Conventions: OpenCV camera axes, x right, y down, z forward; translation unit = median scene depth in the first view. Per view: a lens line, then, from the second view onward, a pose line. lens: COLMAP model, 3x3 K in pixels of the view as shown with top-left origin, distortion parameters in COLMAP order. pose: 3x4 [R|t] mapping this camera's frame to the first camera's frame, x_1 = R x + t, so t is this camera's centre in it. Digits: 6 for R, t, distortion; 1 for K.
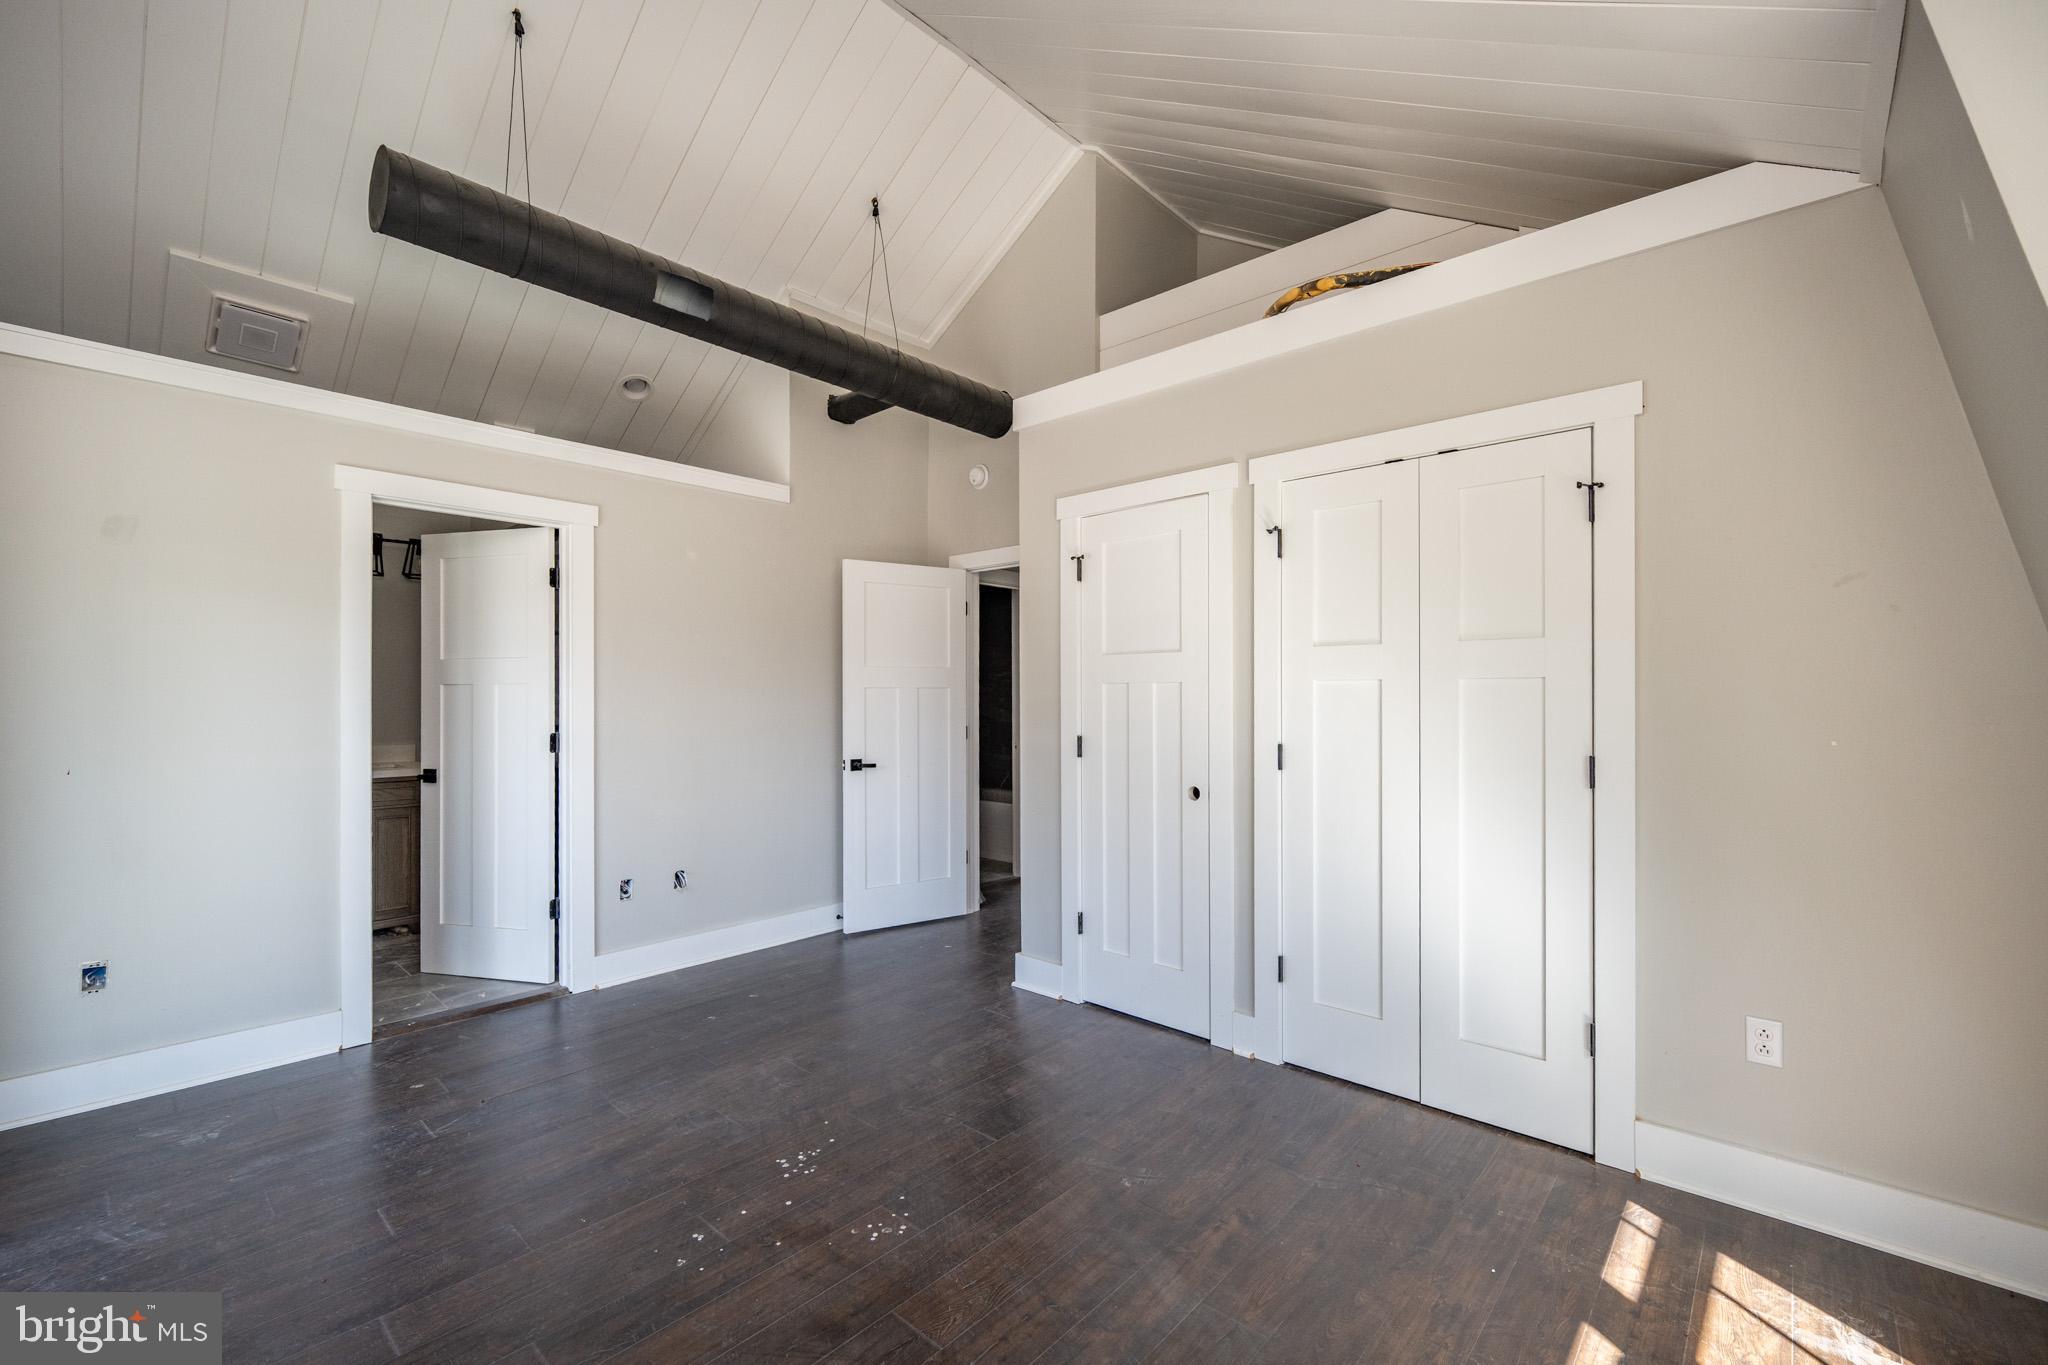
lens RADIAL K [[815.5, 0, 986.4], [0, 815.5, 704.6], [0, 0, 1]] dist [0.001113, -0.000894]
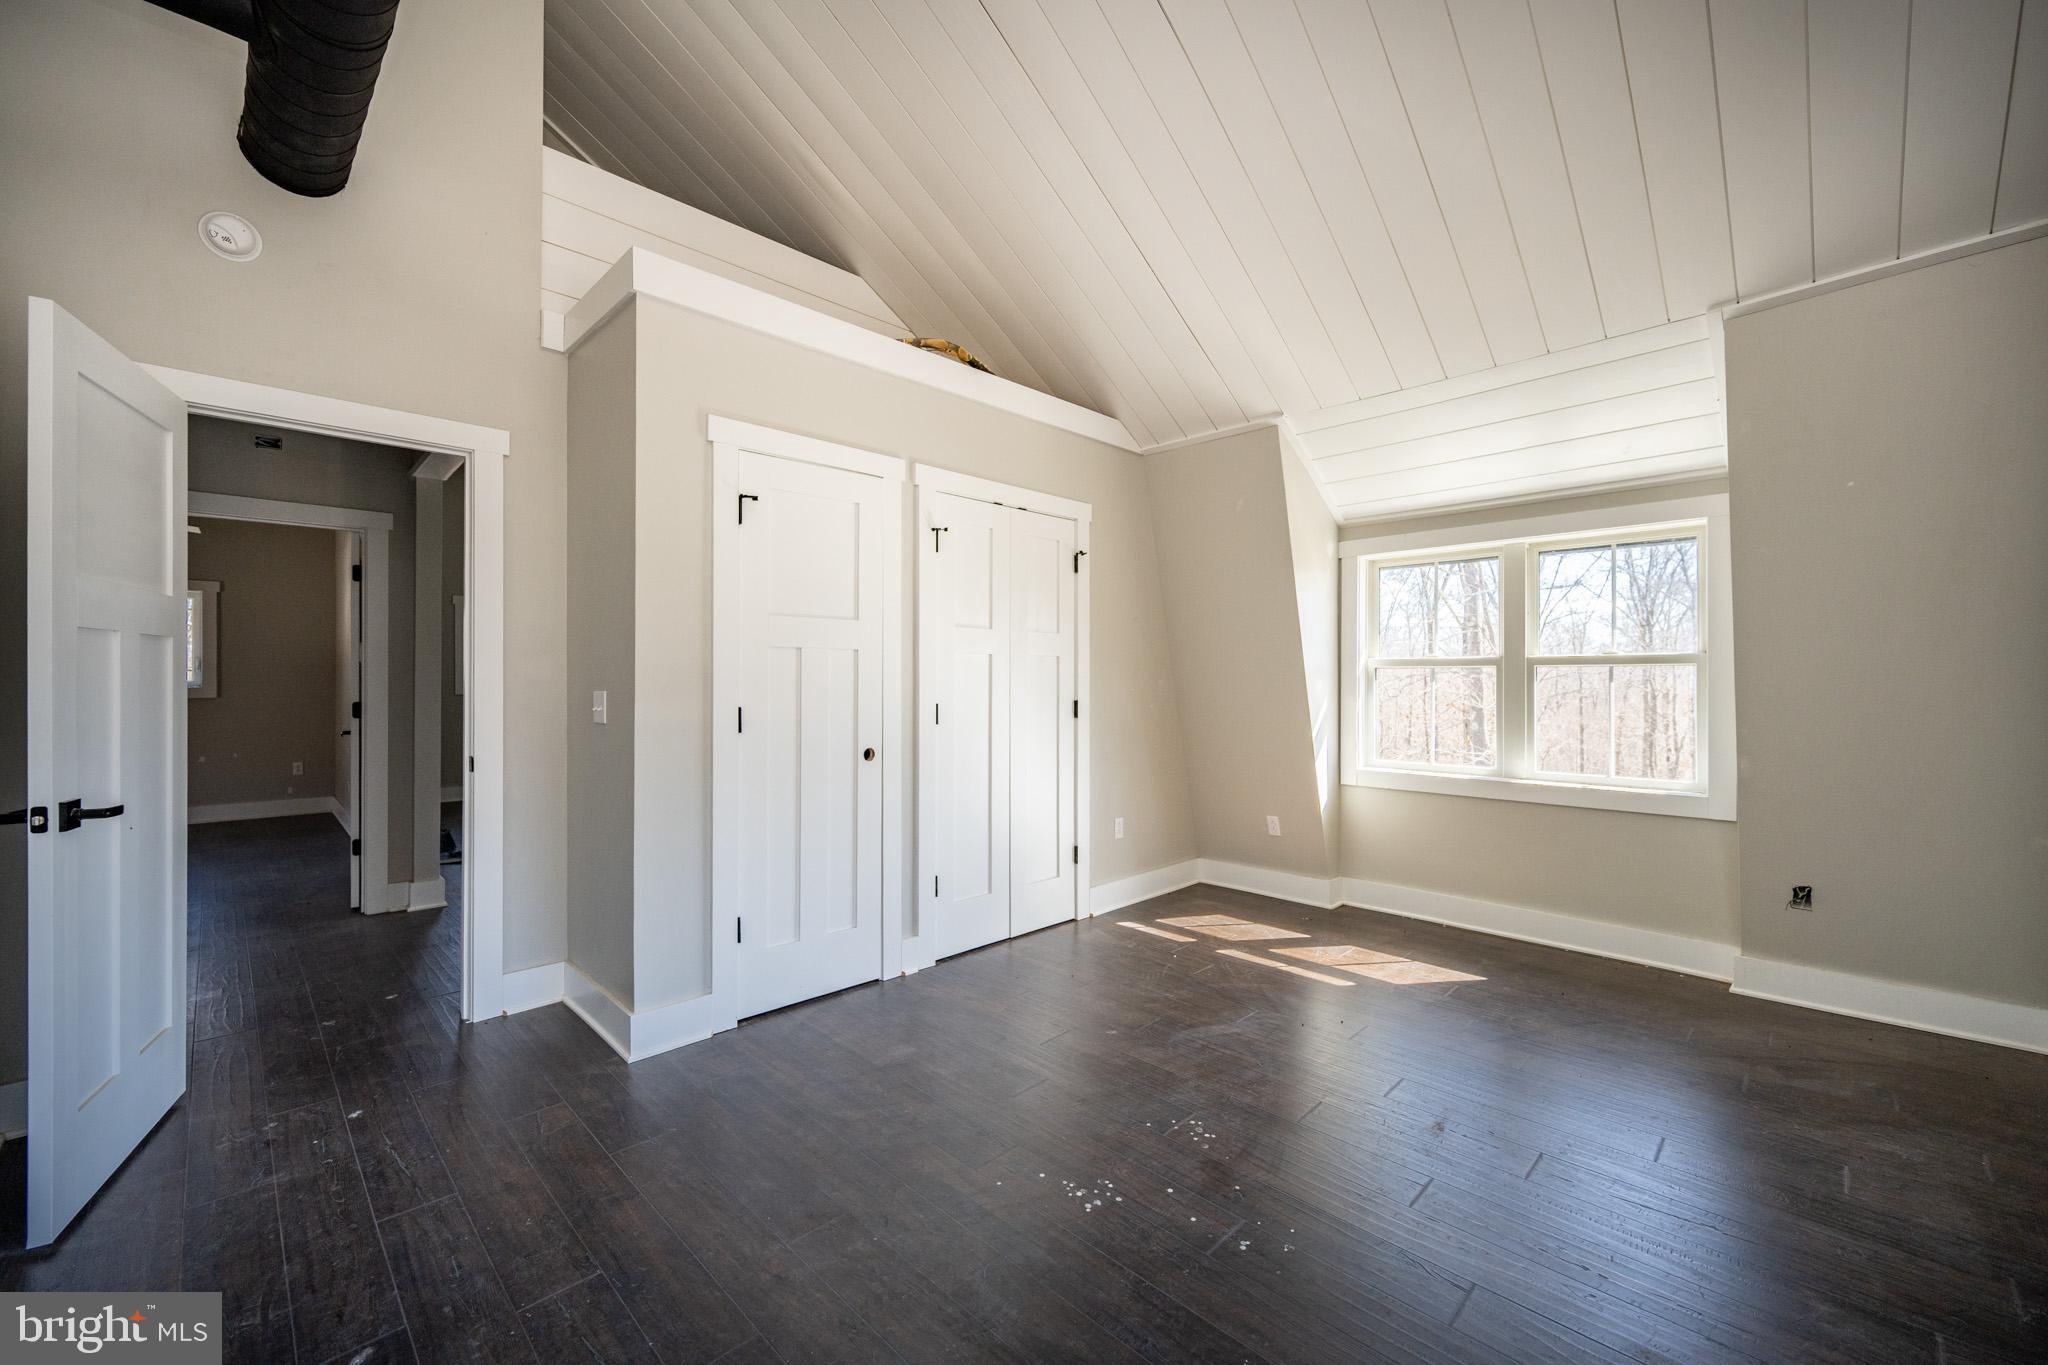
lens RADIAL K [[815.5, 0, 1030.8], [0, 815.5, 676.7], [0, 0, 1]] dist [0.001113, -0.000894]
pose [[0.041391, -0.002438, 0.999140, -0.707981], [-0.003328, 0.999991, 0.002578, 0.003104], [-0.999137, -0.003432, 0.041382, 0.660879]]
